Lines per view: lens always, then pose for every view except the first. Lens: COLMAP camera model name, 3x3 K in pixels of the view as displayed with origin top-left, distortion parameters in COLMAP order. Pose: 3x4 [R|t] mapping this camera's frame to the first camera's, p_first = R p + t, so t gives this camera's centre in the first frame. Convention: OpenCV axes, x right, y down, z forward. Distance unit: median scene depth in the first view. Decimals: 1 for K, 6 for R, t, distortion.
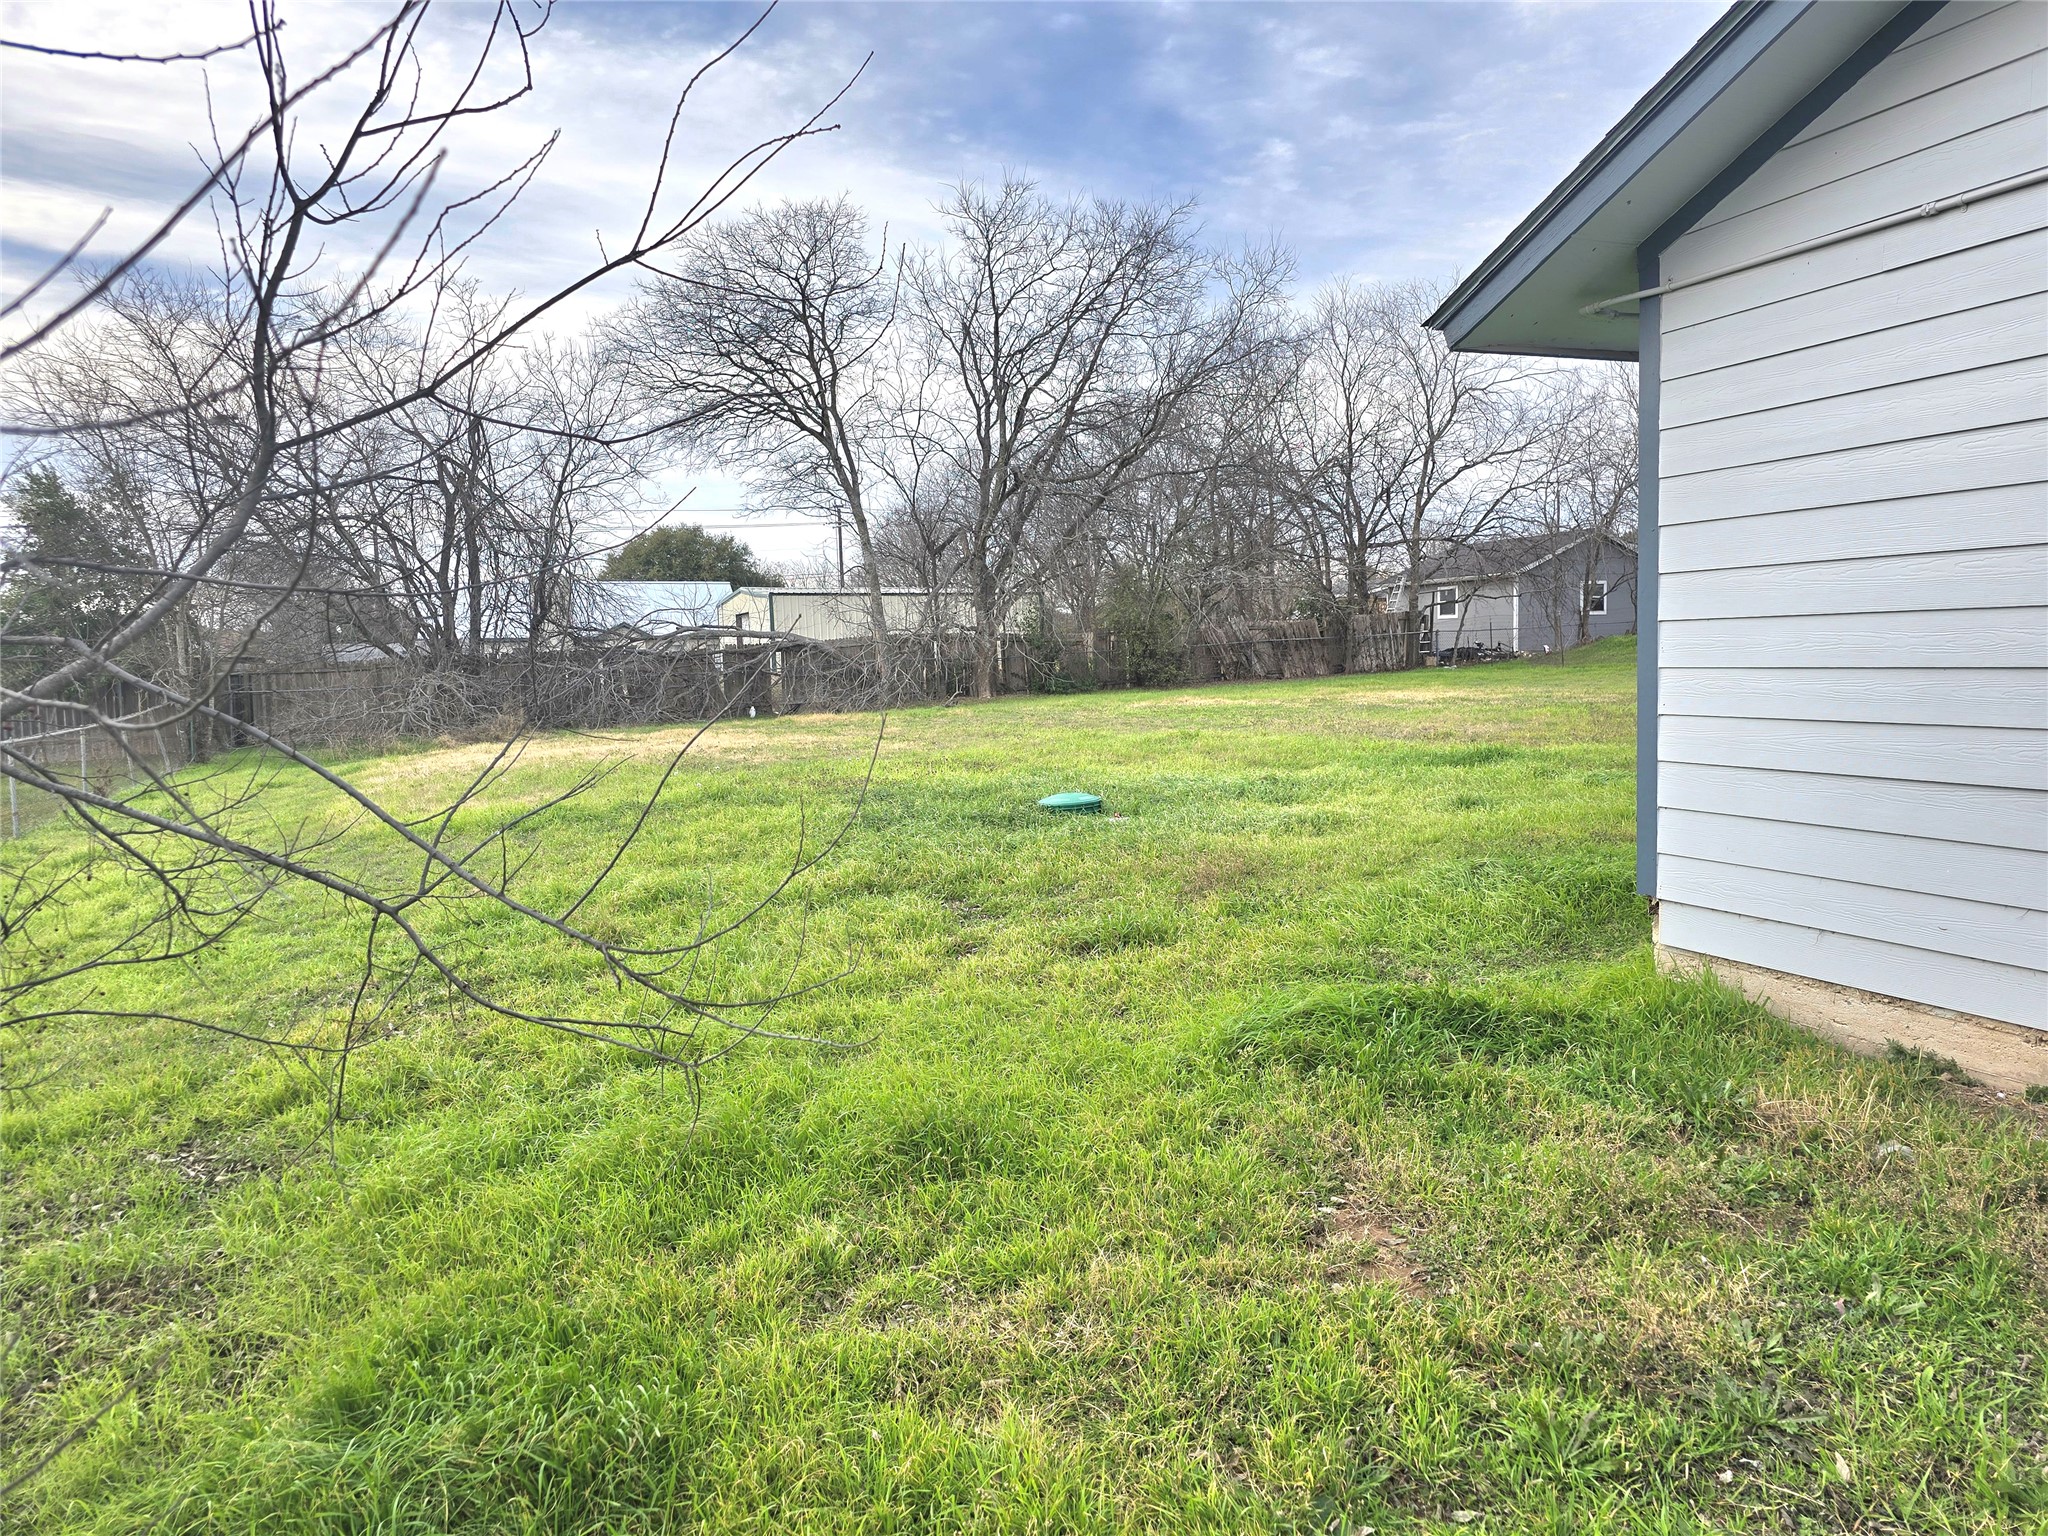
lens RADIAL K [[1354.2, 0, 1023.6], [0, 1354.2, 774.2], [0, 0, 1]] dist [0.001857, -0.018790]
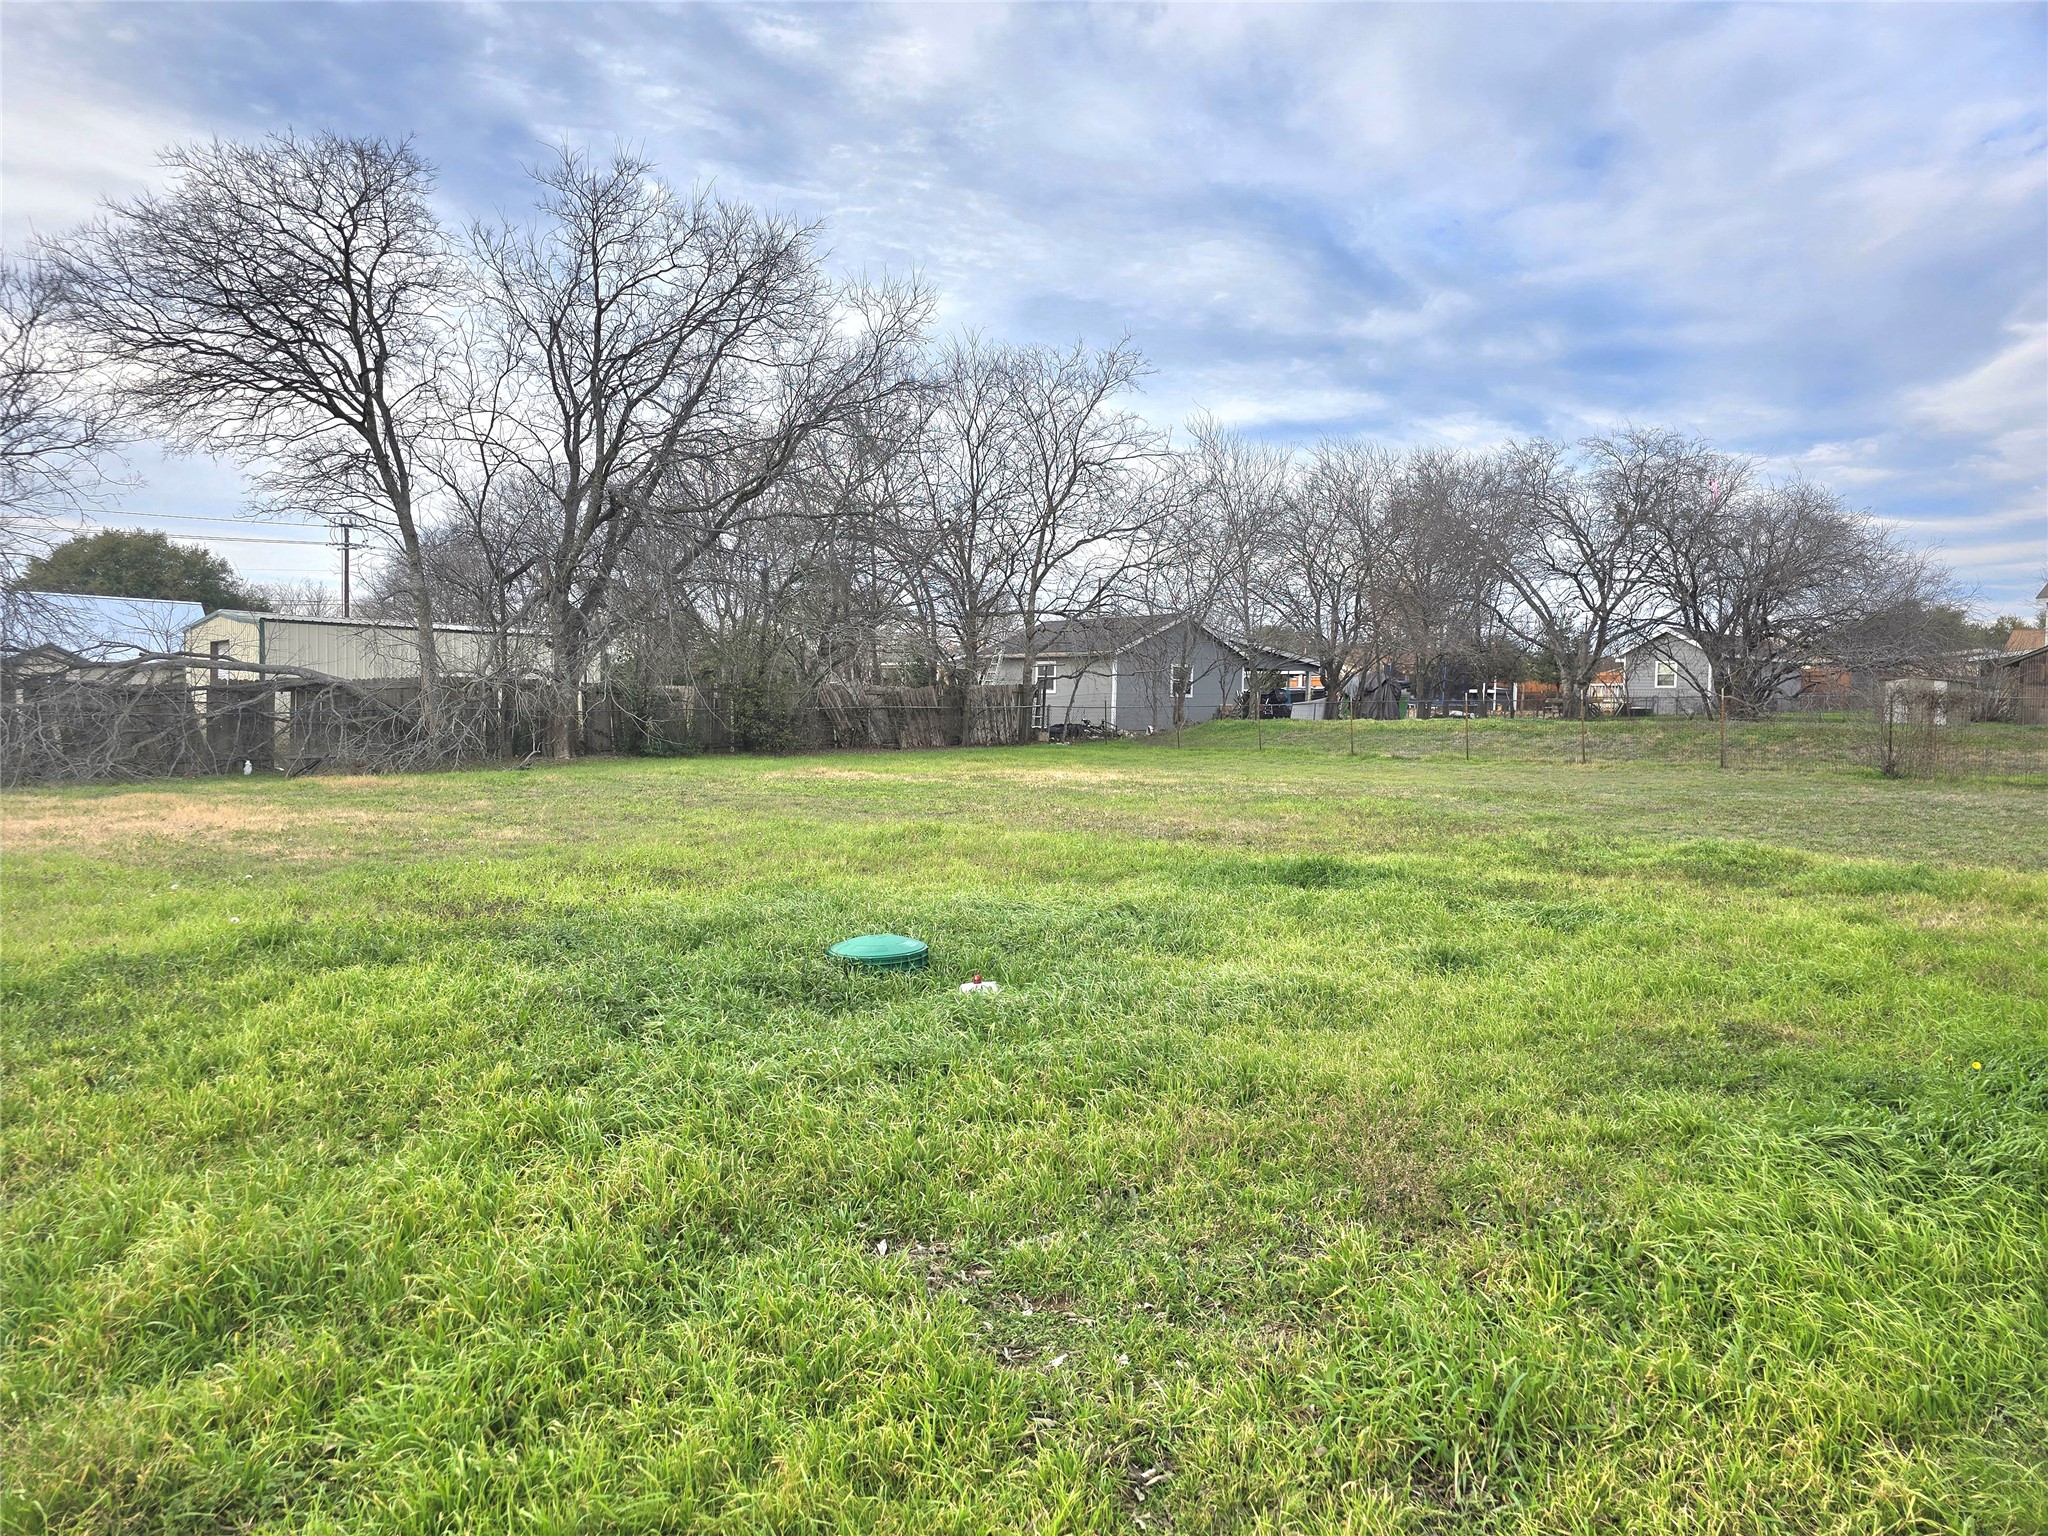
lens RADIAL K [[1354.2, 0, 1035.1], [0, 1354.2, 765.4], [0, 0, 1]] dist [0.001857, -0.018790]
pose [[0.938580, 0.034597, 0.343323, -0.041842], [-0.016580, 0.998333, -0.055275, -0.011485], [-0.344663, 0.046188, 0.937589, 0.117110]]
